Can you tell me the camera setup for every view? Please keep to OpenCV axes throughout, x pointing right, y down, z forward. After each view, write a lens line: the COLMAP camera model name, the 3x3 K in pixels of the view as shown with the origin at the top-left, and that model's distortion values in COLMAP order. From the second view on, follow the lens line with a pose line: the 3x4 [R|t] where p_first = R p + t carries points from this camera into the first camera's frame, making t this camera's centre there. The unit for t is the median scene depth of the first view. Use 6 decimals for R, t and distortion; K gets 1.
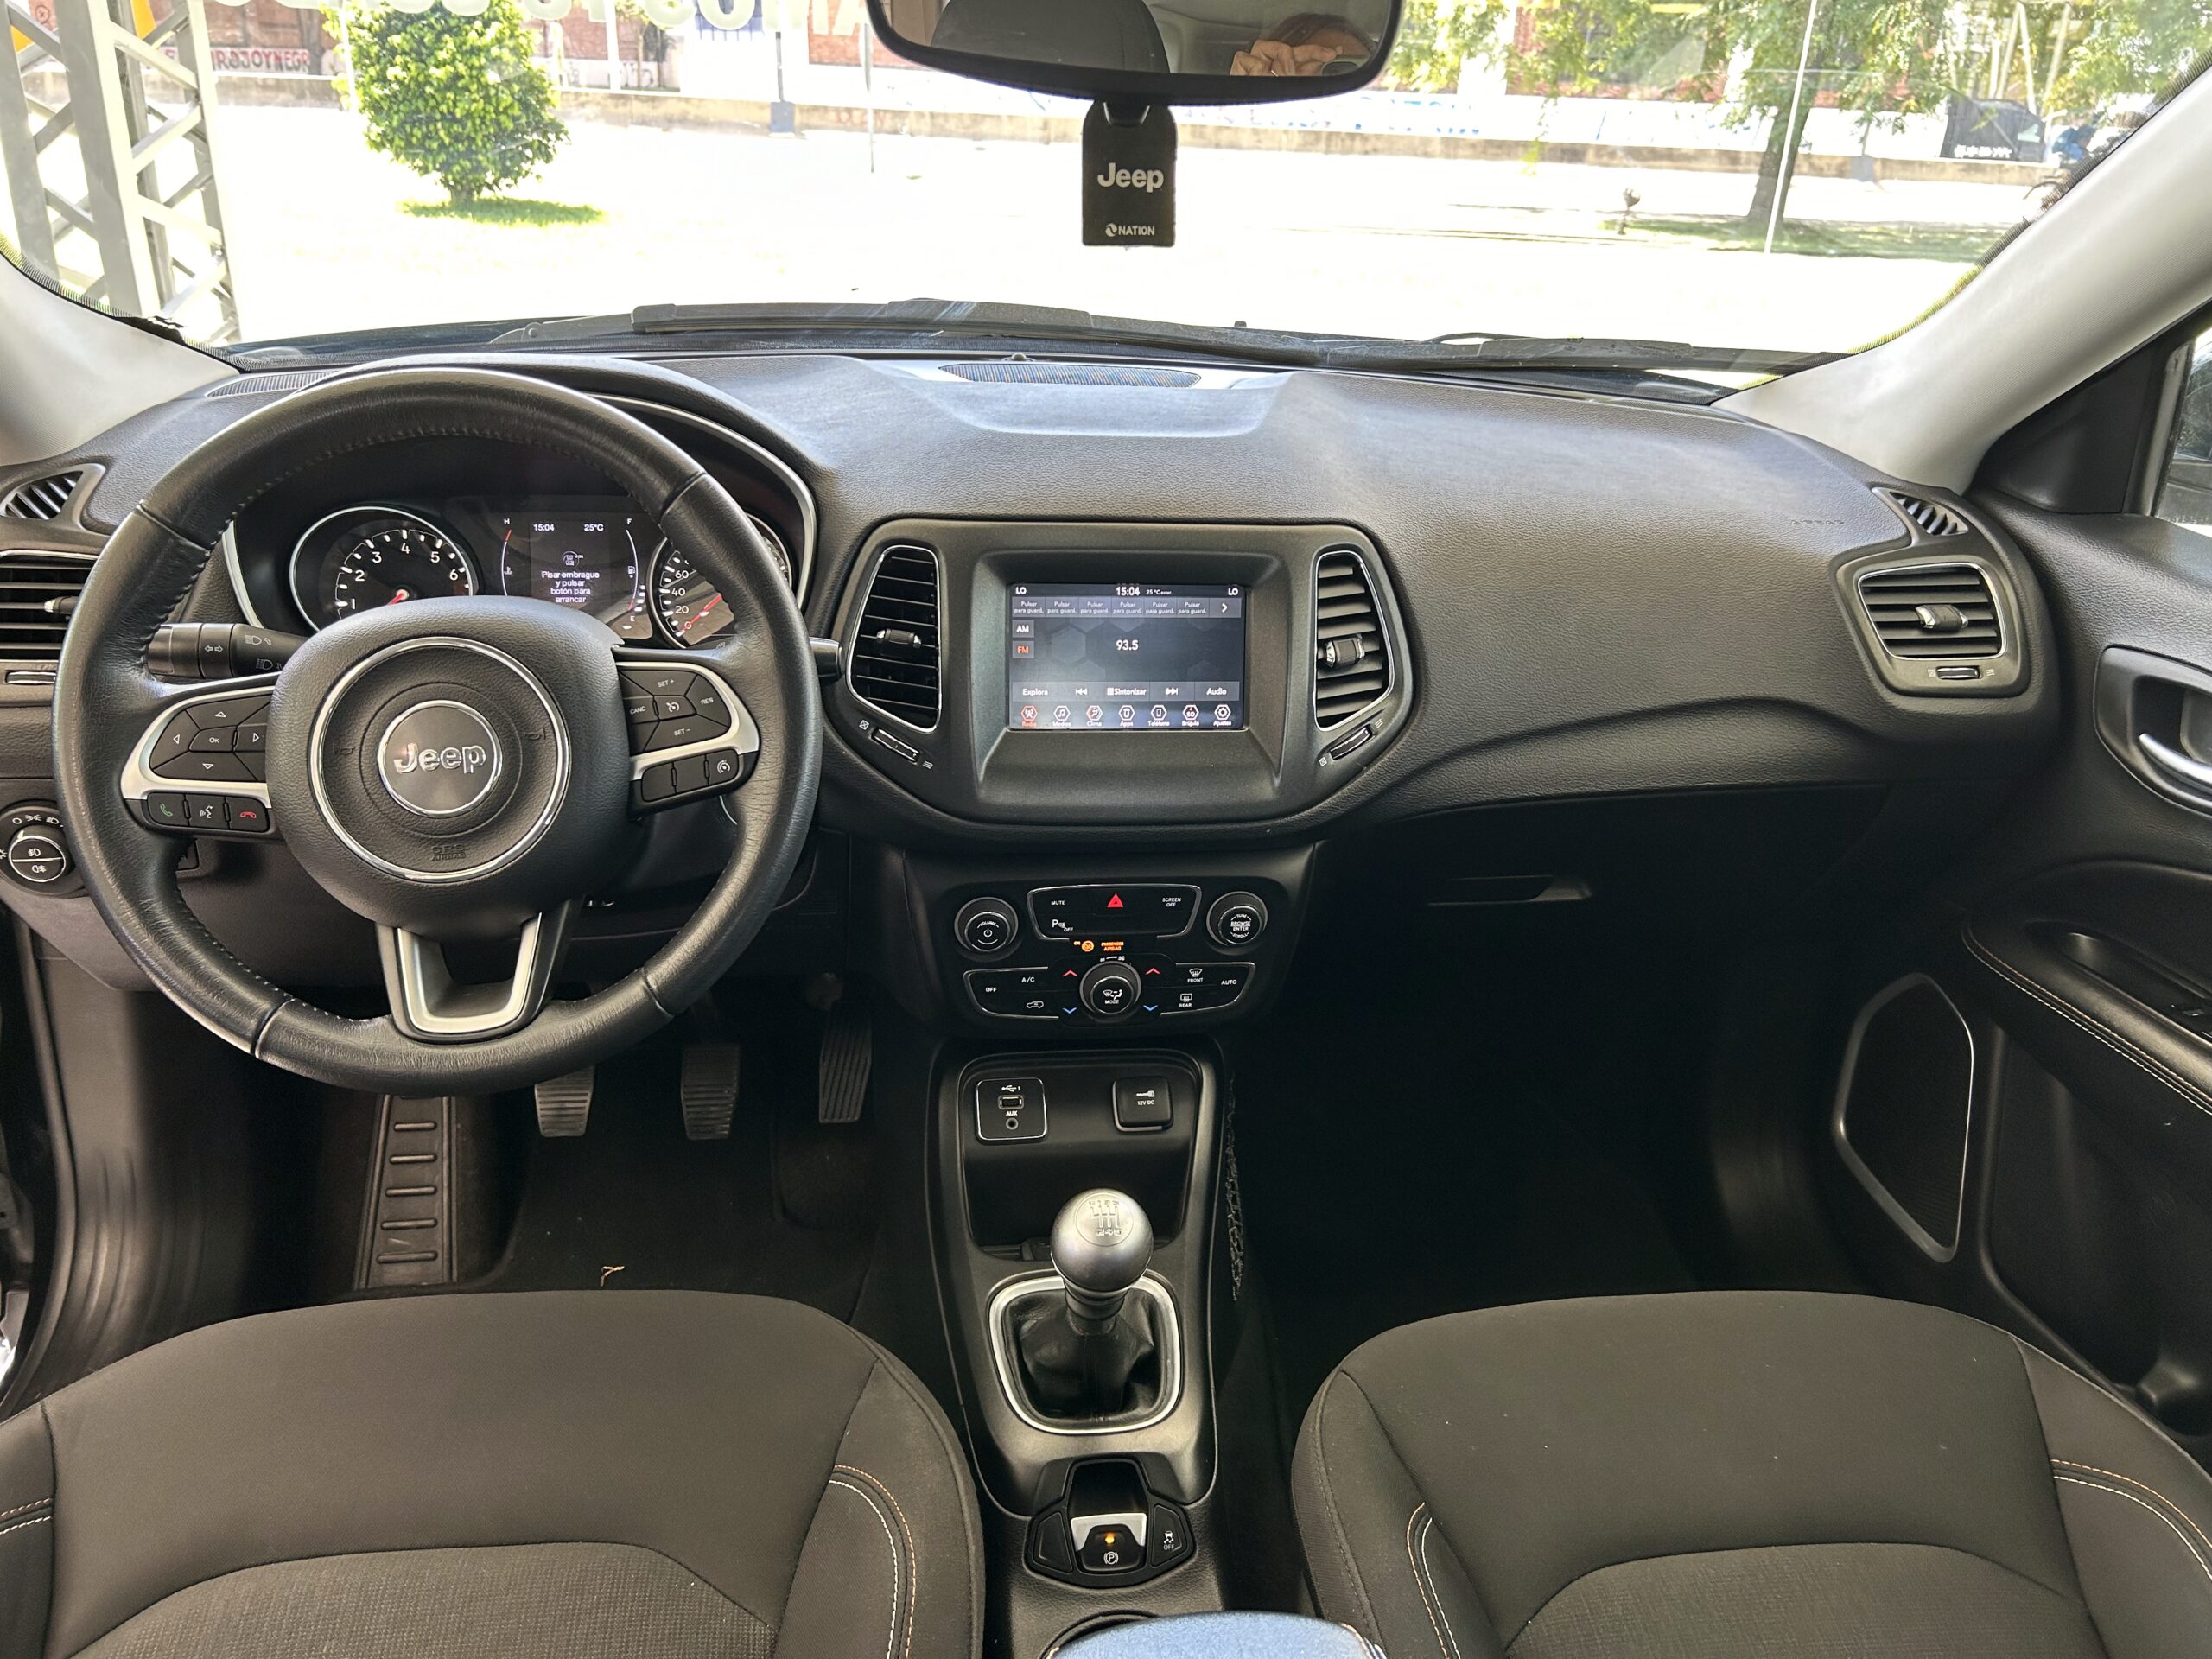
lens RADIAL K [[1672.7, 0, 1113.3], [0, 1672.7, 828.6], [0, 0, 1]] dist [0.041771, -0.031857]
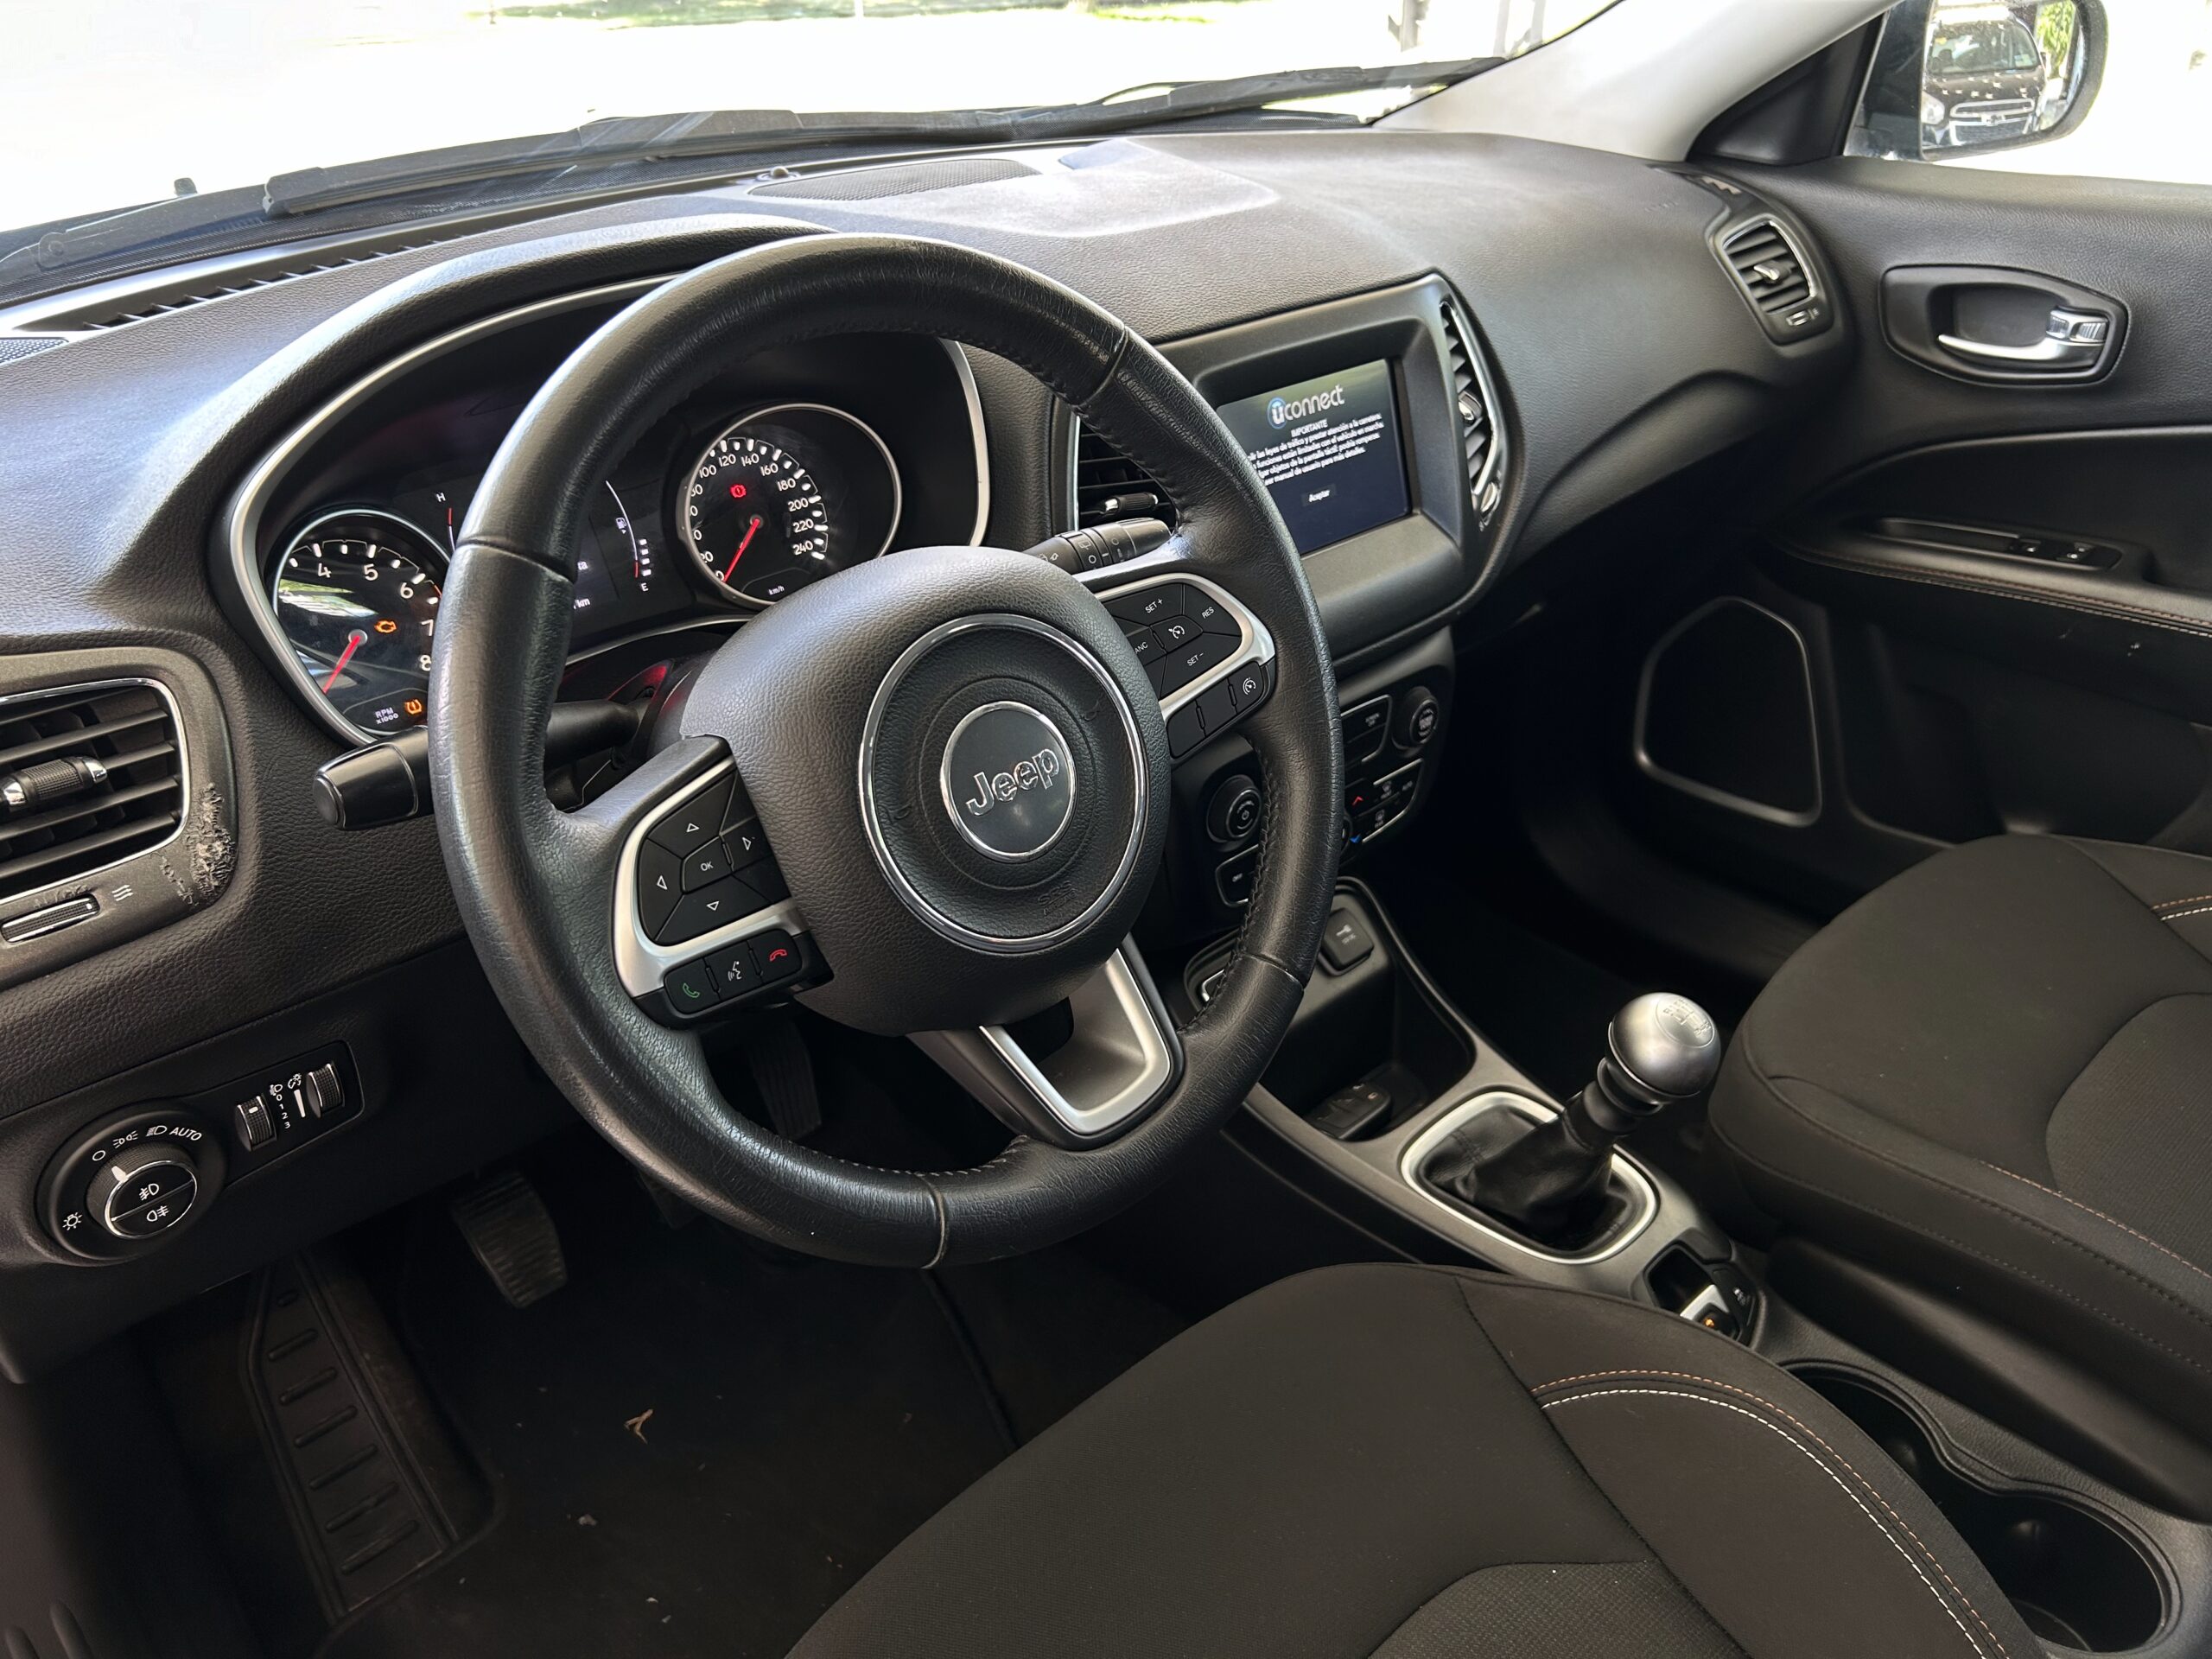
lens RADIAL K [[1672.7, 0, 1107.1], [0, 1672.7, 832.5], [0, 0, 1]] dist [0.041771, -0.031857]
pose [[0.804200, -0.336725, 0.489774, -0.564519], [0.283025, 0.941567, 0.182616, -0.109347], [-0.522646, -0.008242, 0.852510, 0.284913]]
